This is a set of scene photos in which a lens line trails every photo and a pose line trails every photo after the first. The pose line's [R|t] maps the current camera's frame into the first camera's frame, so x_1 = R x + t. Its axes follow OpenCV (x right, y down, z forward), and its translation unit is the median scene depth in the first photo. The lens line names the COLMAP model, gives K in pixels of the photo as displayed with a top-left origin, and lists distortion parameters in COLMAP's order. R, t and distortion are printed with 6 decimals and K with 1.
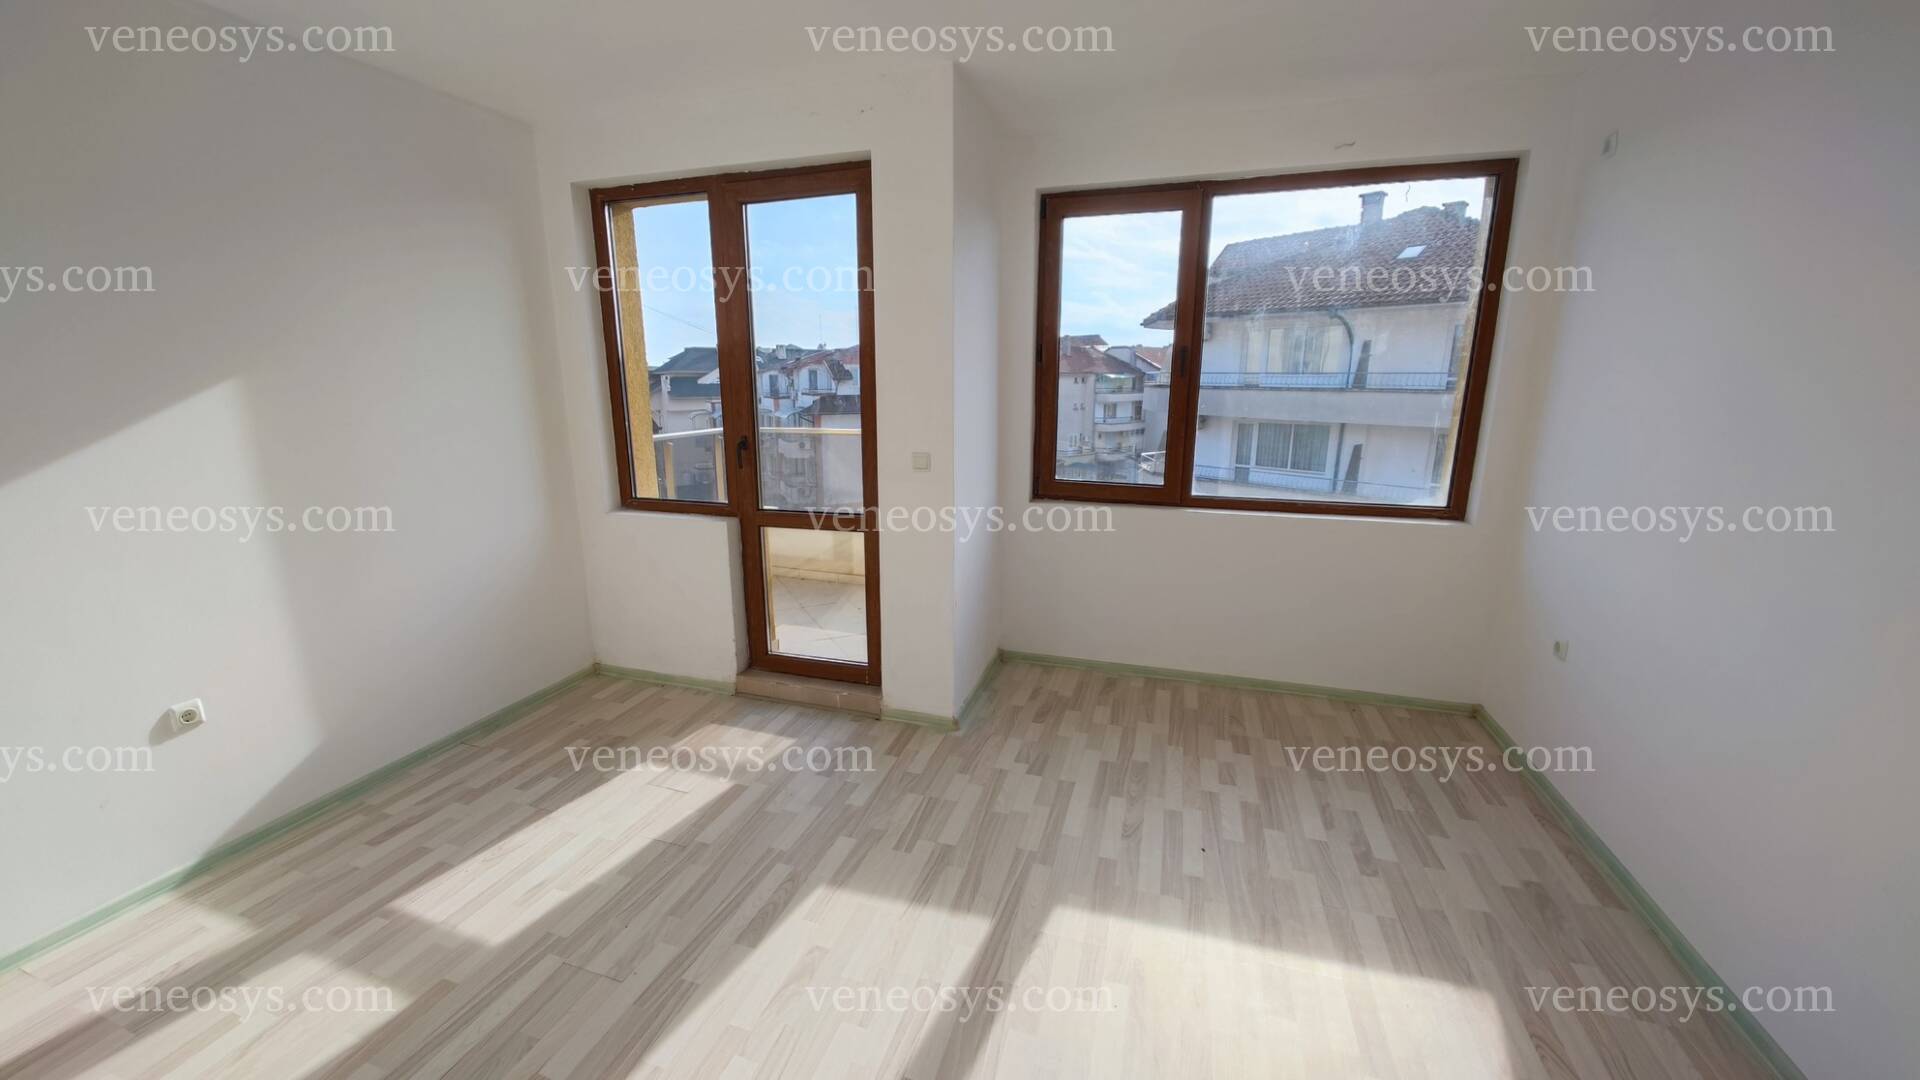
lens RADIAL K [[721.5, 0, 935.0], [0, 721.5, 543.9], [0, 0, 1]] dist [0.000031, -0.010525]
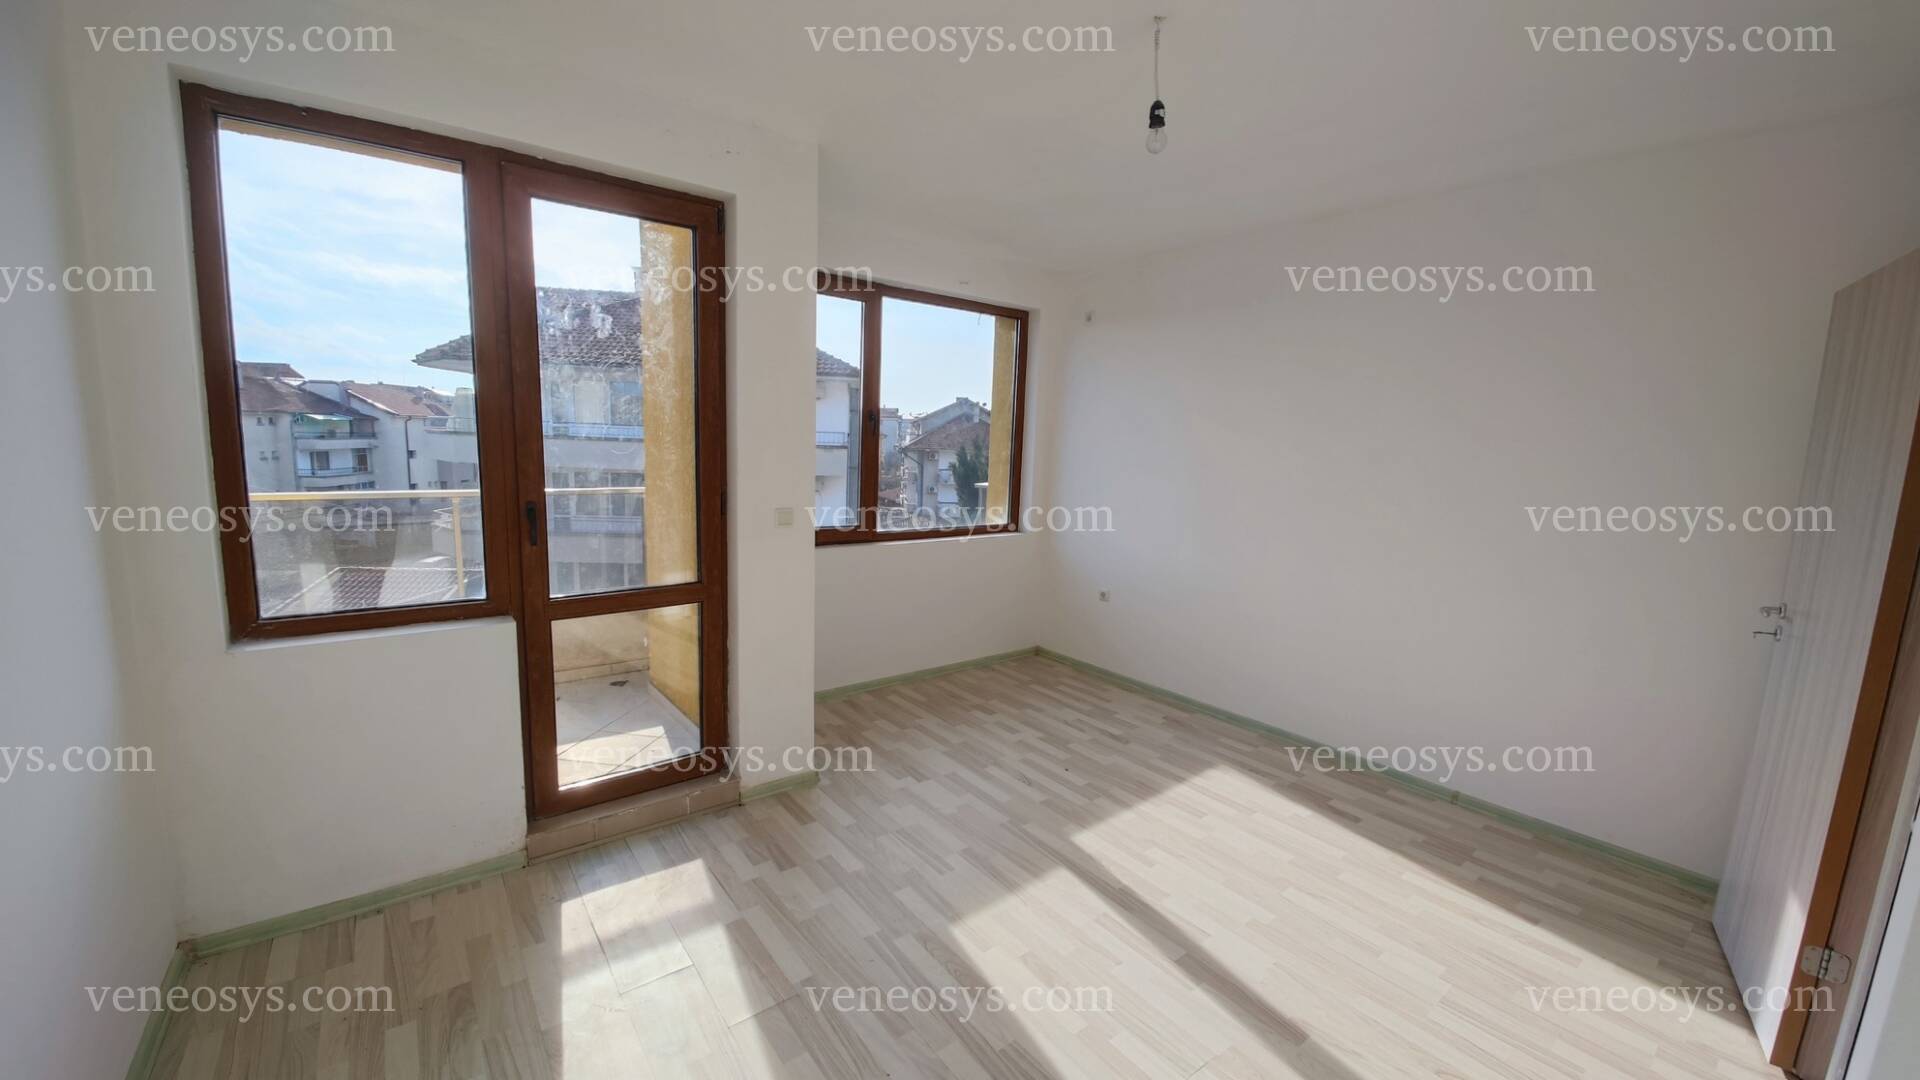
lens RADIAL K [[721.5, 0, 935.0], [0, 721.5, 543.9], [0, 0, 1]] dist [0.000031, -0.010525]
pose [[0.557753, -0.096988, 0.824321, -0.652944], [0.151043, 0.988427, 0.014098, -0.055102], [-0.816148, 0.116645, 0.565947, 0.256505]]
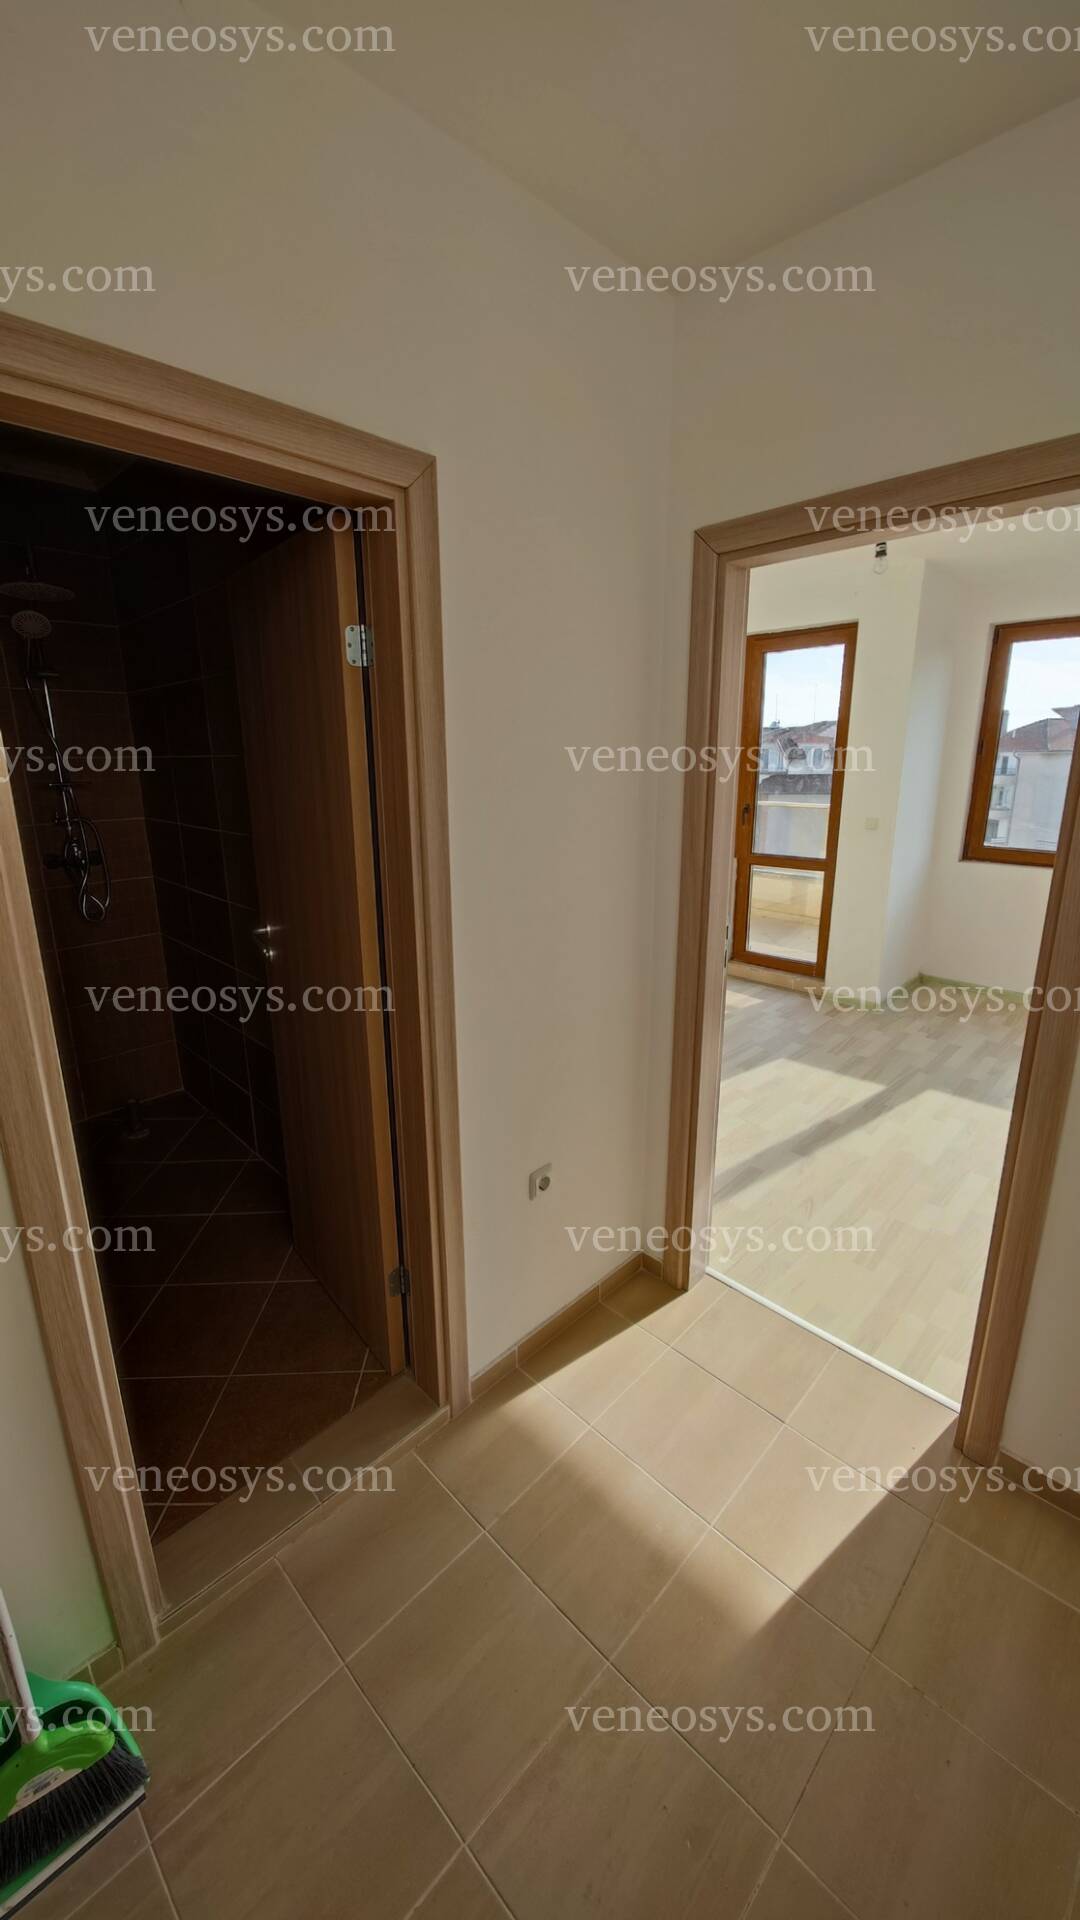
lens RADIAL K [[721.5, 0, 539.2], [0, 721.5, 938.2], [0, 0, 1]] dist [0.000031, -0.010525]
pose [[0.899035, 0.105220, -0.425048, 0.019066], [-0.096042, 0.994447, 0.043030, 0.111659], [0.427215, 0.002137, 0.904148, -0.582966]]
